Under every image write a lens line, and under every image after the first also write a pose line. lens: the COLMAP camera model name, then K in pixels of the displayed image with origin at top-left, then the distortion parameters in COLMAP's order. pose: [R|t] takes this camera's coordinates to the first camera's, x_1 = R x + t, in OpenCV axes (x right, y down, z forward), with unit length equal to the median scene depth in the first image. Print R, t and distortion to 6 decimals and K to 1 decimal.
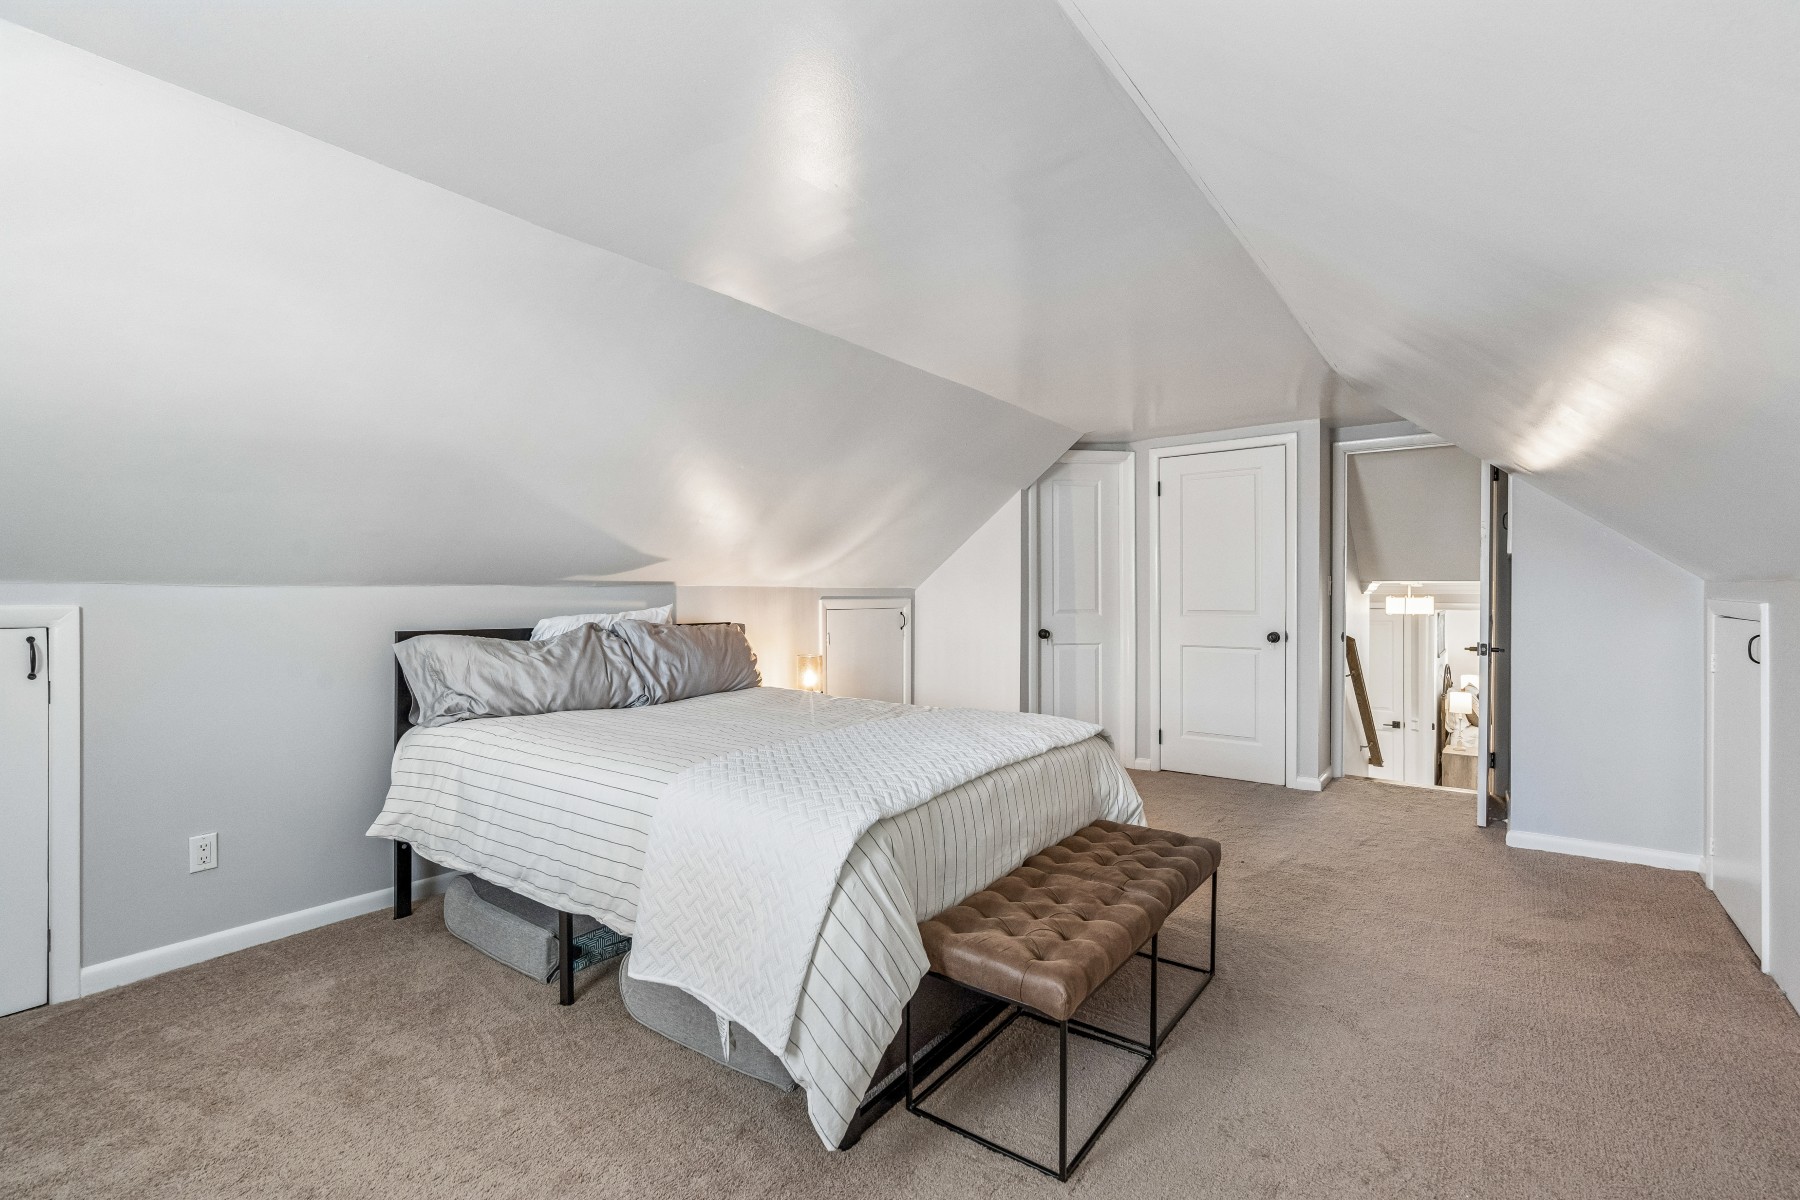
lens RADIAL K [[819.7, 0, 911.3], [0, 819.7, 591.1], [0, 0, 1]] dist [-0.005333, 0.001720]
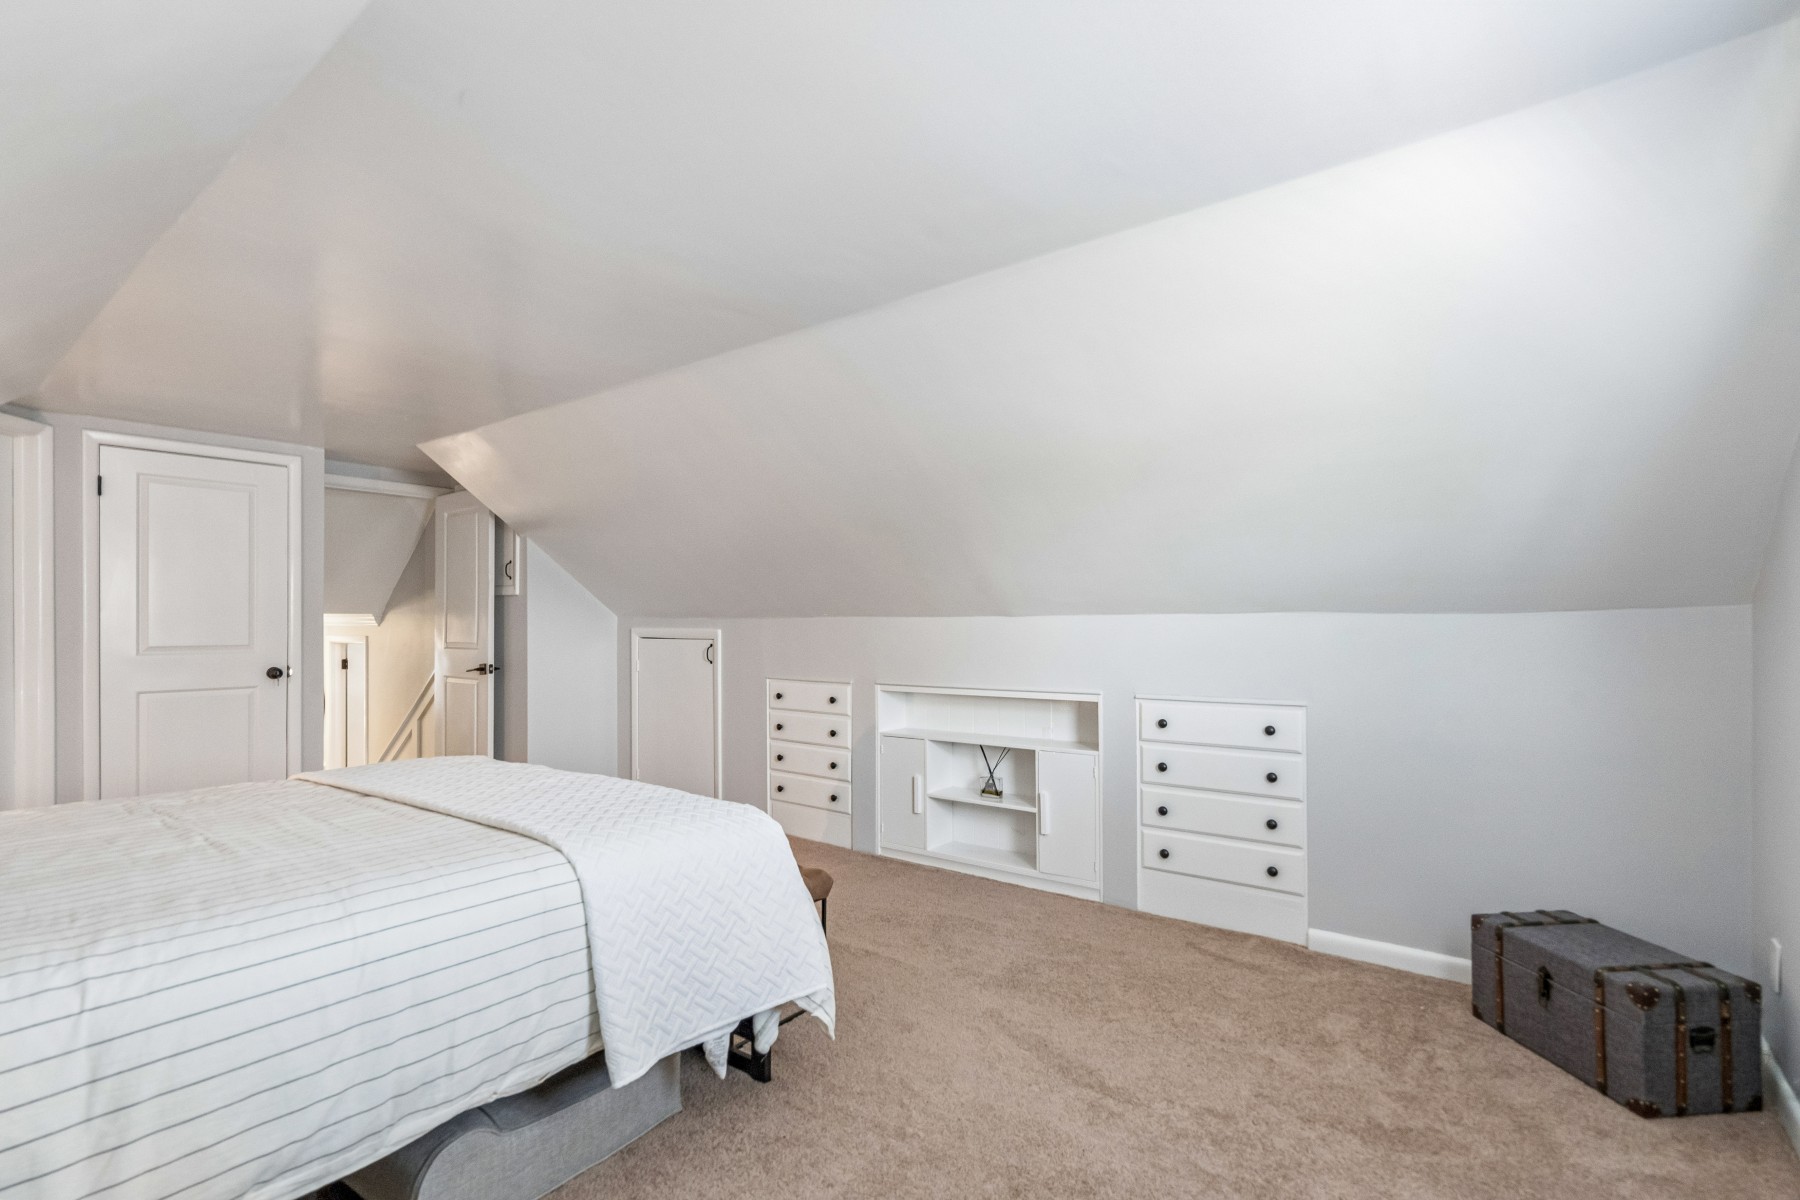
lens RADIAL K [[819.7, 0, 912.3], [0, 819.7, 614.7], [0, 0, 1]] dist [-0.005333, 0.001720]
pose [[0.008416, 0.009910, 0.999915, -0.993665], [0.000059, 0.999951, -0.009910, -0.000371], [-0.999965, 0.000142, 0.008415, 0.588430]]
